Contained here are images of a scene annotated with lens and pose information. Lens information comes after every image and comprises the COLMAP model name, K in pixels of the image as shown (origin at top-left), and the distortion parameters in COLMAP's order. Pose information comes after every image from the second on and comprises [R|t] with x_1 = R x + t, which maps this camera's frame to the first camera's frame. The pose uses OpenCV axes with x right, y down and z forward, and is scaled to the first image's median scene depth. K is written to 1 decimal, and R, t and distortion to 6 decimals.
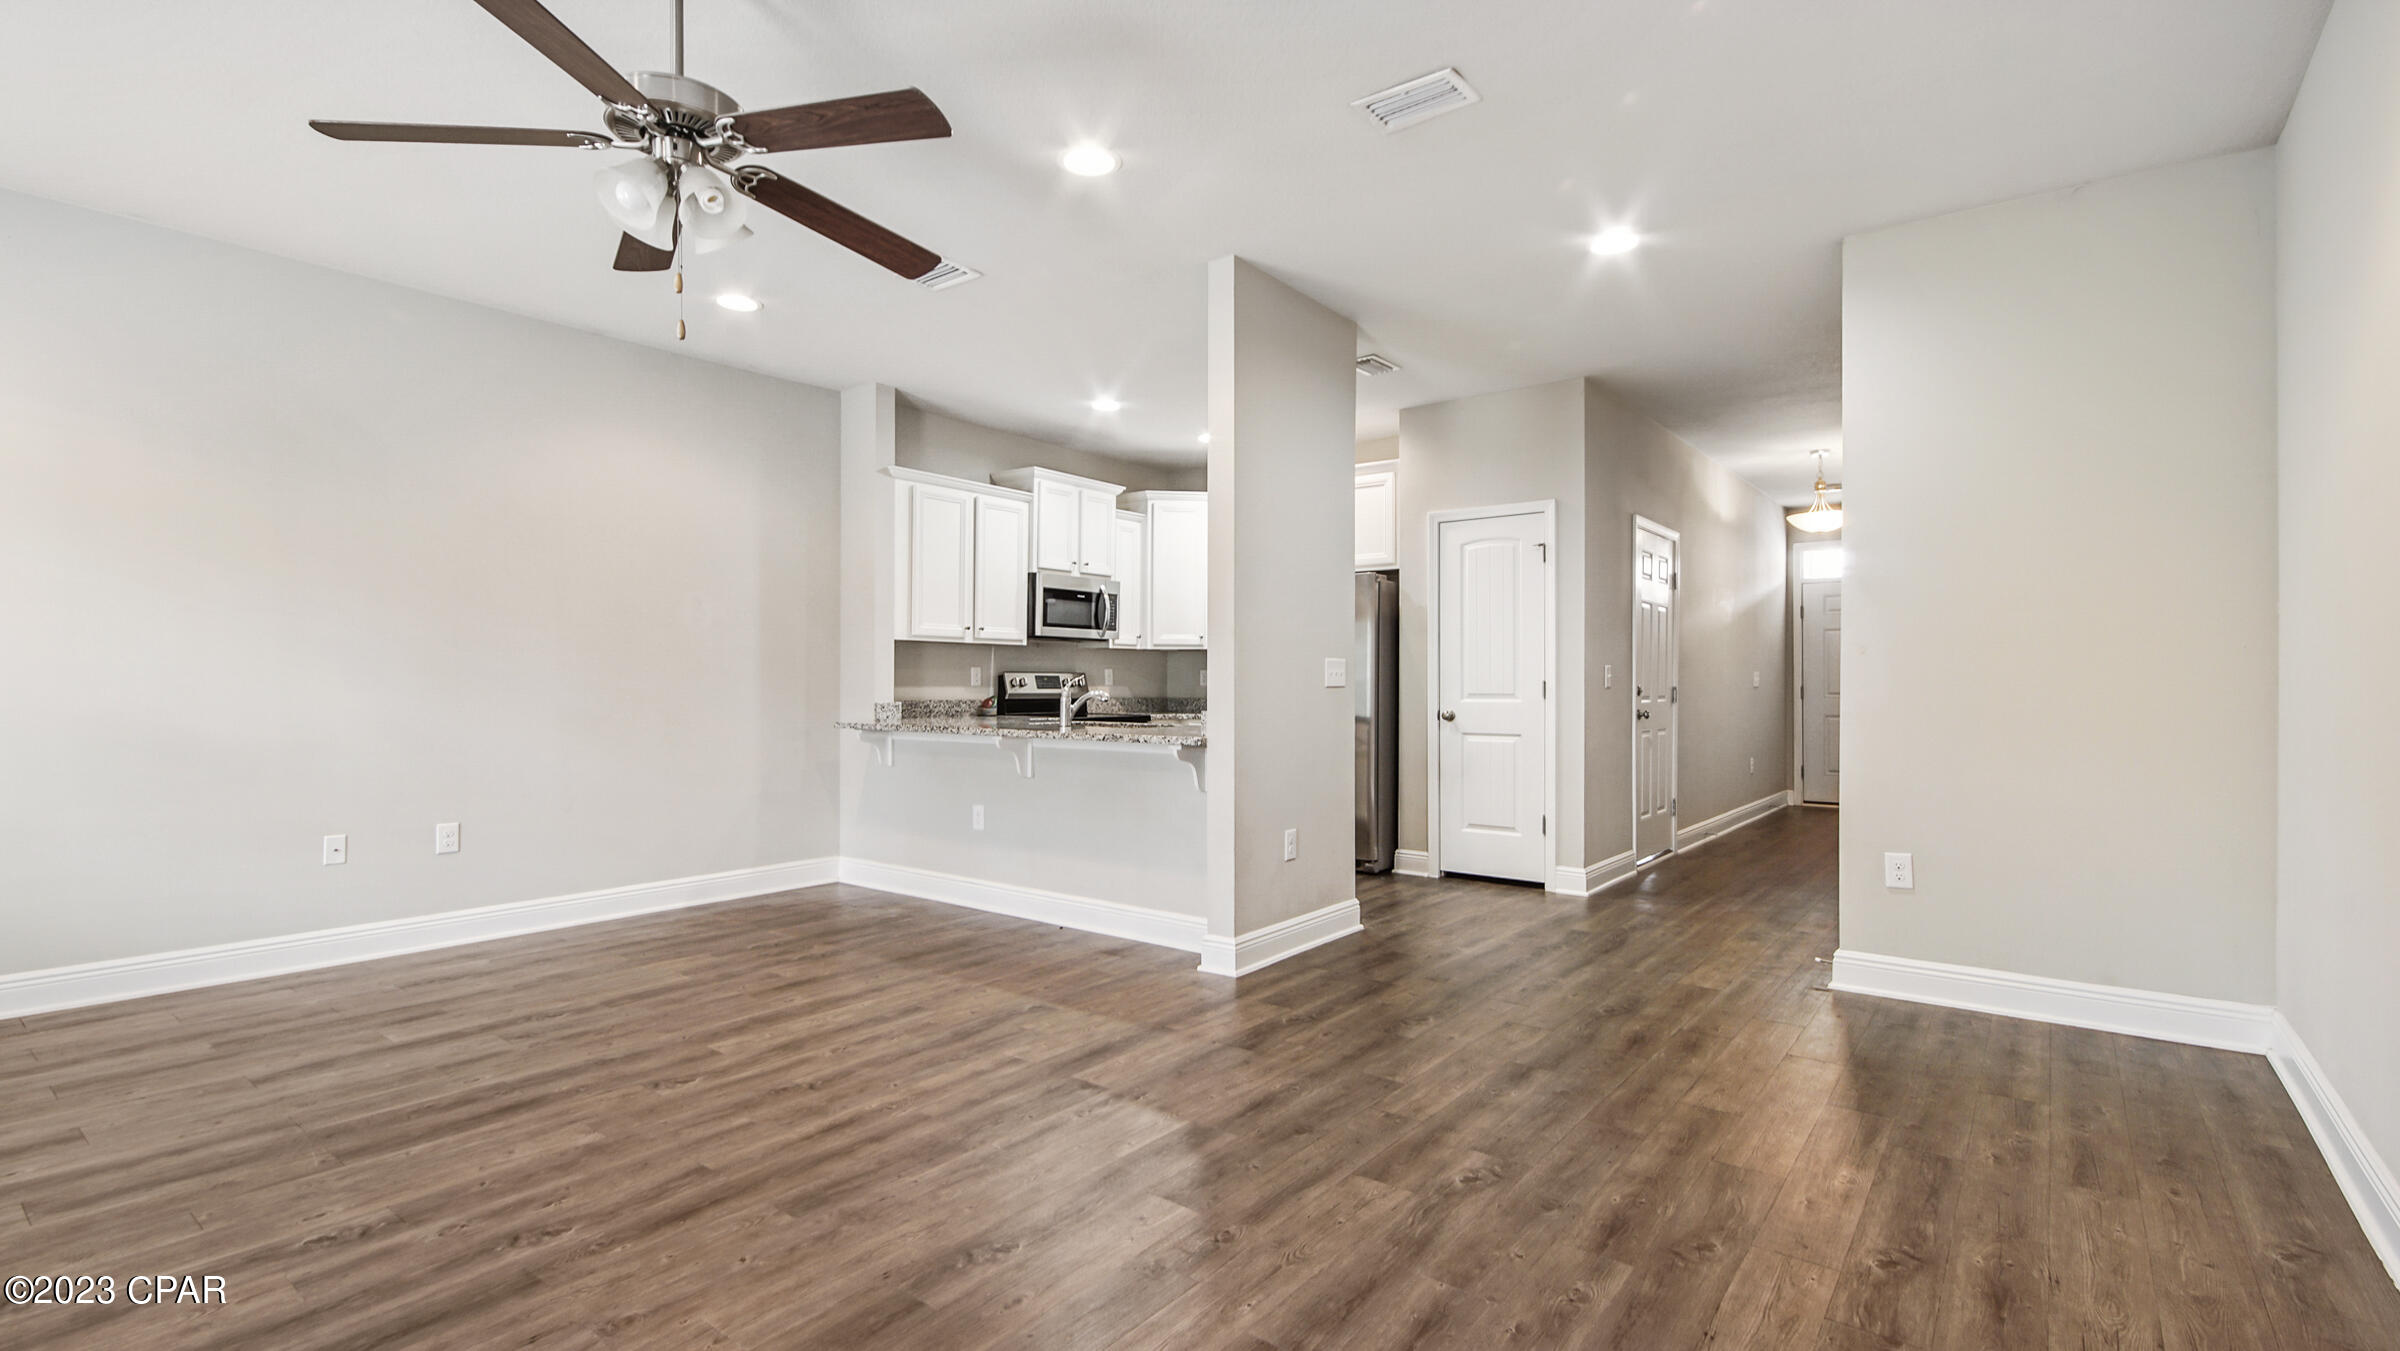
lens RADIAL K [[1126.4, 0, 1200.0], [0, 1126.4, 675.5], [0, 0, 1]] dist [0.031669, 0.000099]
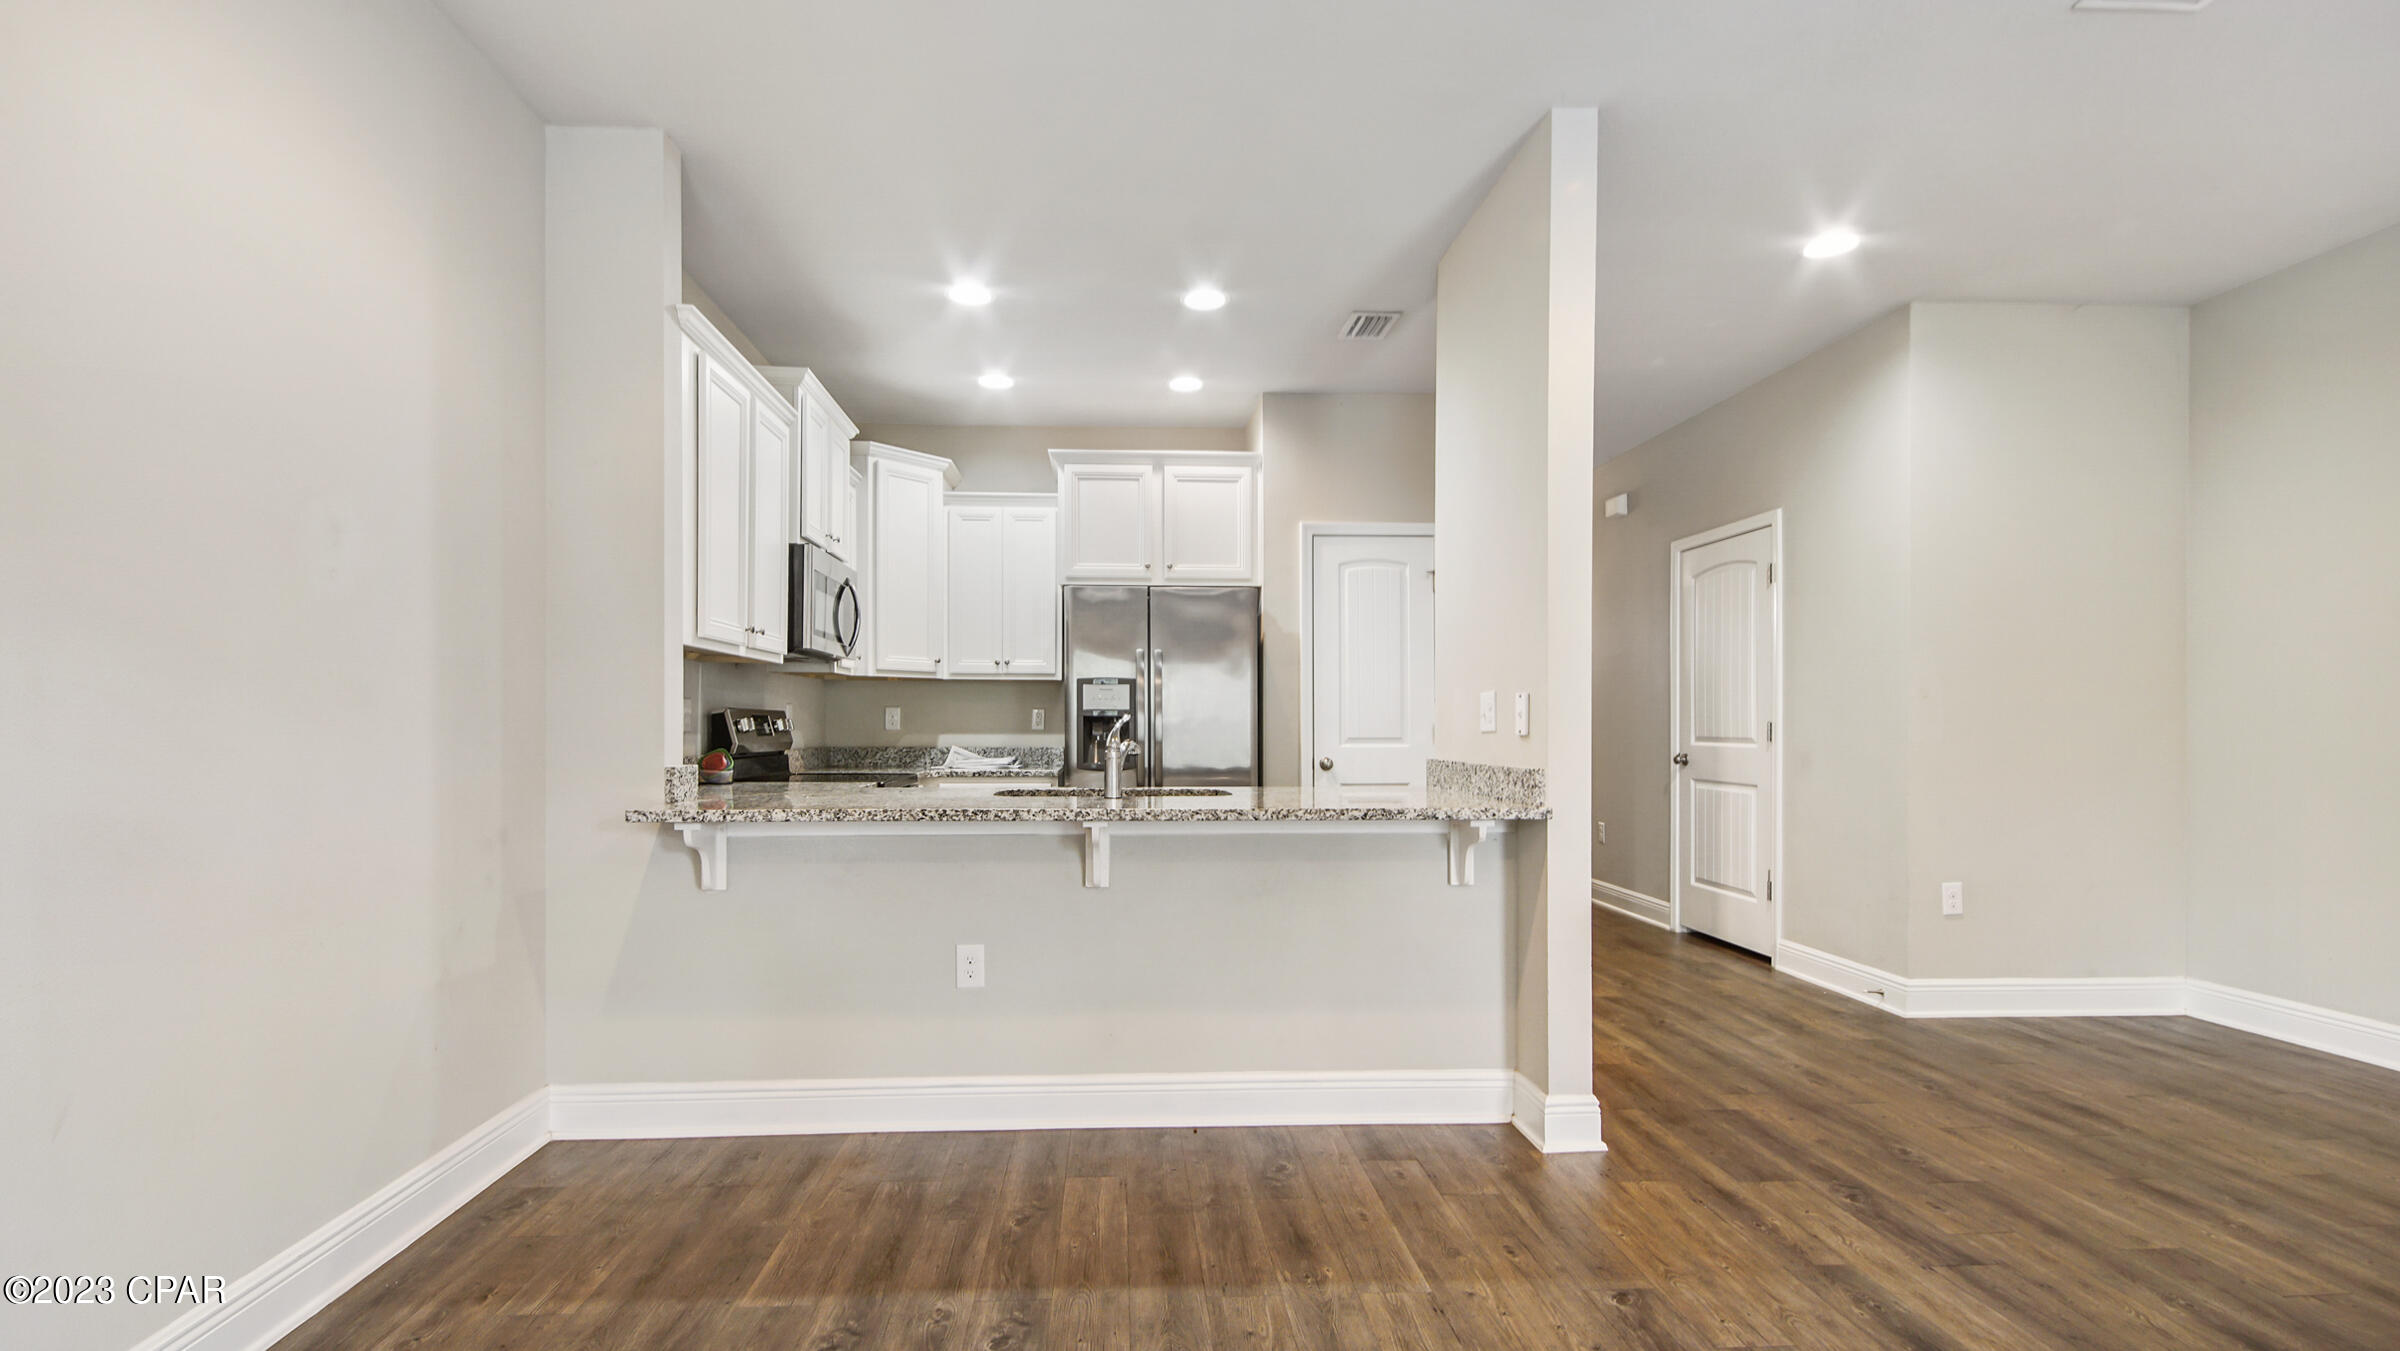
lens RADIAL K [[1124.5, 0, 1194.5], [0, 1124.5, 718.8], [0, 0, 1]] dist [0.020358, -0.017026]
pose [[0.749692, 0.001945, 0.661784, -0.485378], [-0.004920, 0.999984, 0.002635, -0.000213], [-0.661769, -0.005231, 0.749690, 0.503715]]
